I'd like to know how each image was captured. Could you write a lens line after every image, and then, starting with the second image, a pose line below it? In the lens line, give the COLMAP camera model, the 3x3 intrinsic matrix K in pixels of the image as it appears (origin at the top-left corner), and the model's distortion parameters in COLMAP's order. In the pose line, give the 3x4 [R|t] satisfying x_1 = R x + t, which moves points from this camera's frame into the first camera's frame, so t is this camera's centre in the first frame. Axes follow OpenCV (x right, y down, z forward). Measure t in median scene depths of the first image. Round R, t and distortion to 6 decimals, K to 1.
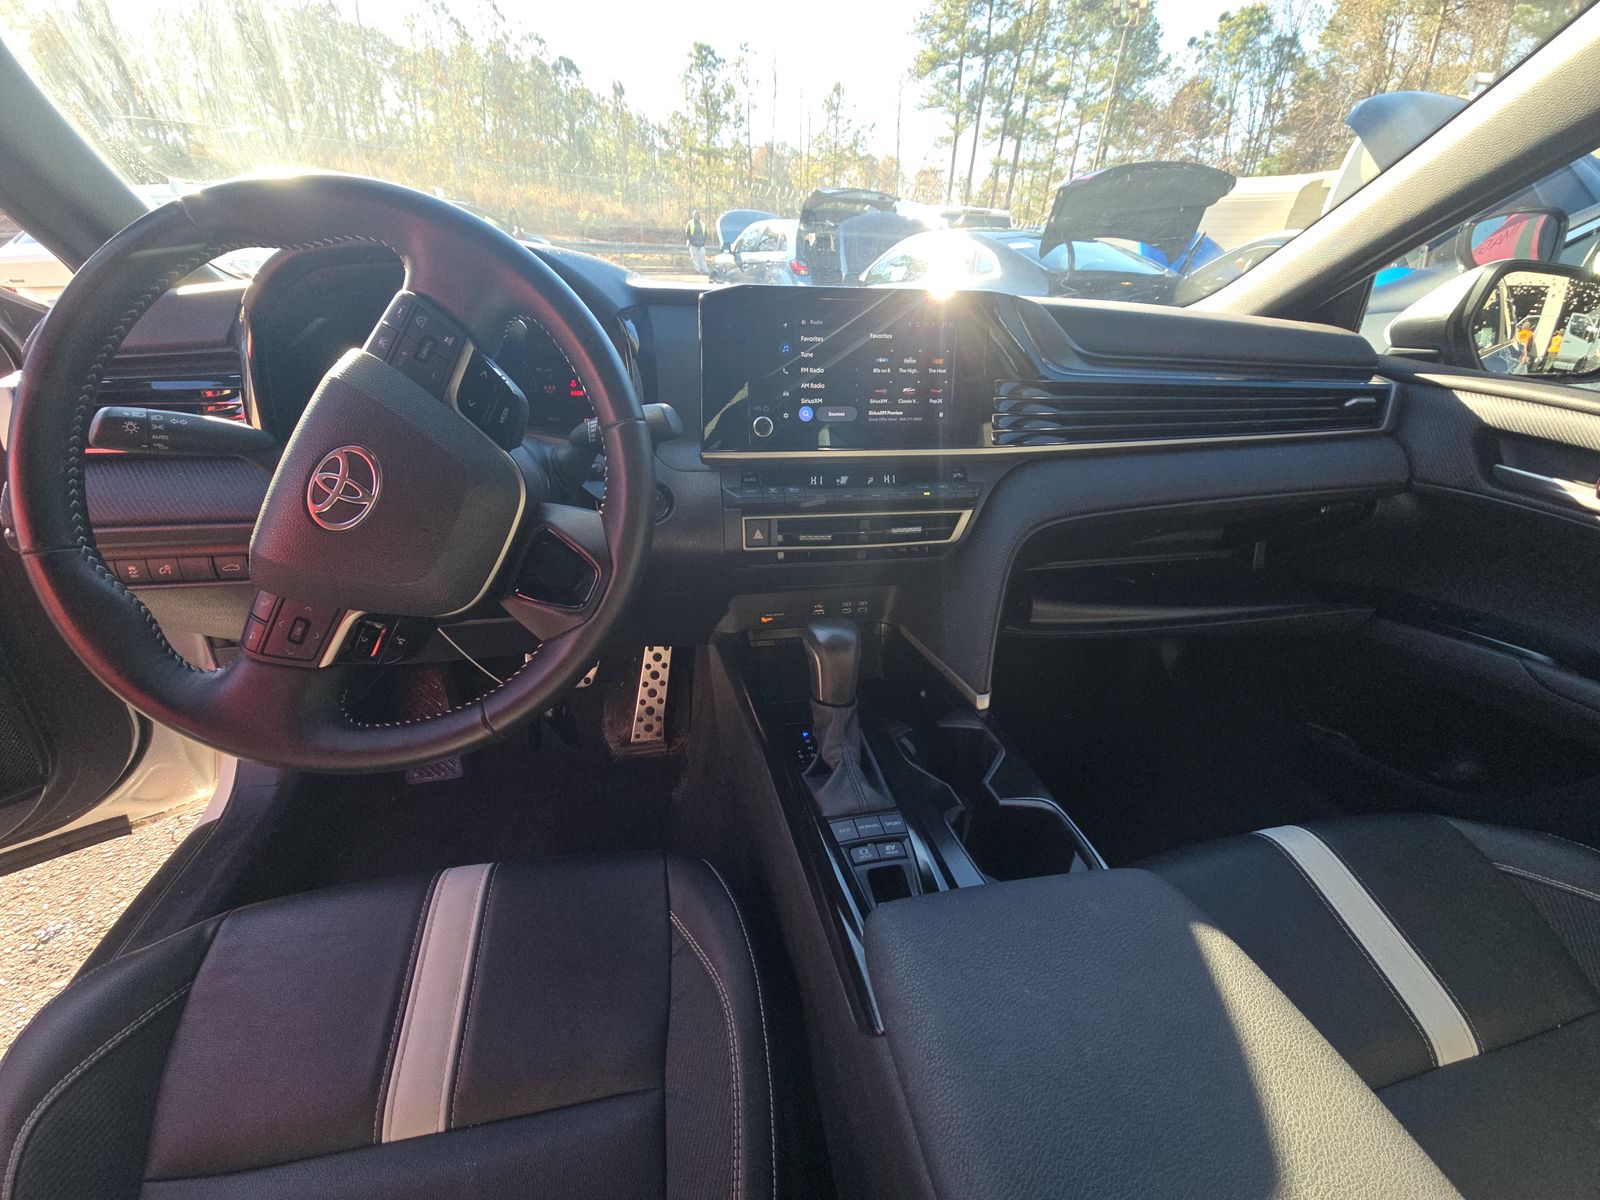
lens RADIAL K [[640.0, 0, 800.0], [0, 640.0, 600.0], [0, 0, 1]] dist [-0.000213, -0.000098]
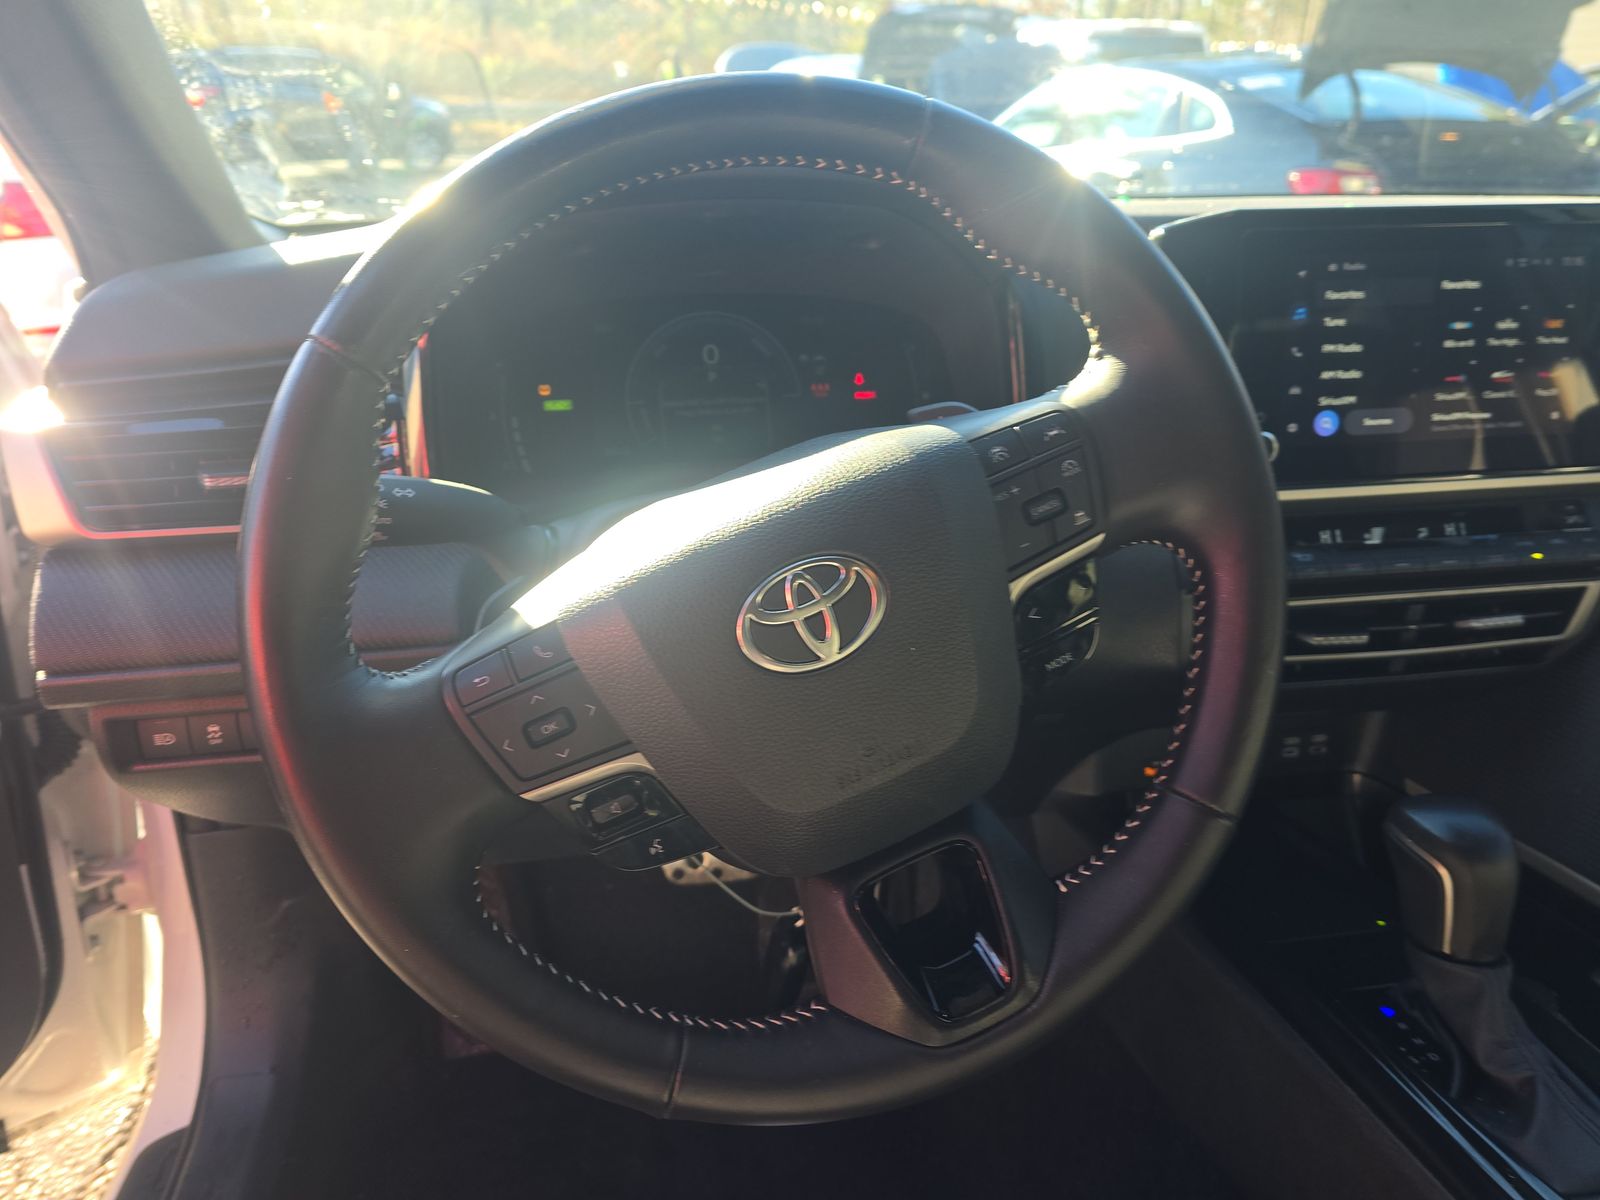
lens RADIAL K [[1077.1, 0, 800.0], [0, 1077.1, 600.0], [0, 0, 1]] dist [0.043050, -0.045041]
pose [[0.998488, -0.022969, -0.049935, -0.384645], [0.019324, 0.997196, -0.072292, -0.070496], [0.051455, 0.071218, 0.996133, 0.029912]]
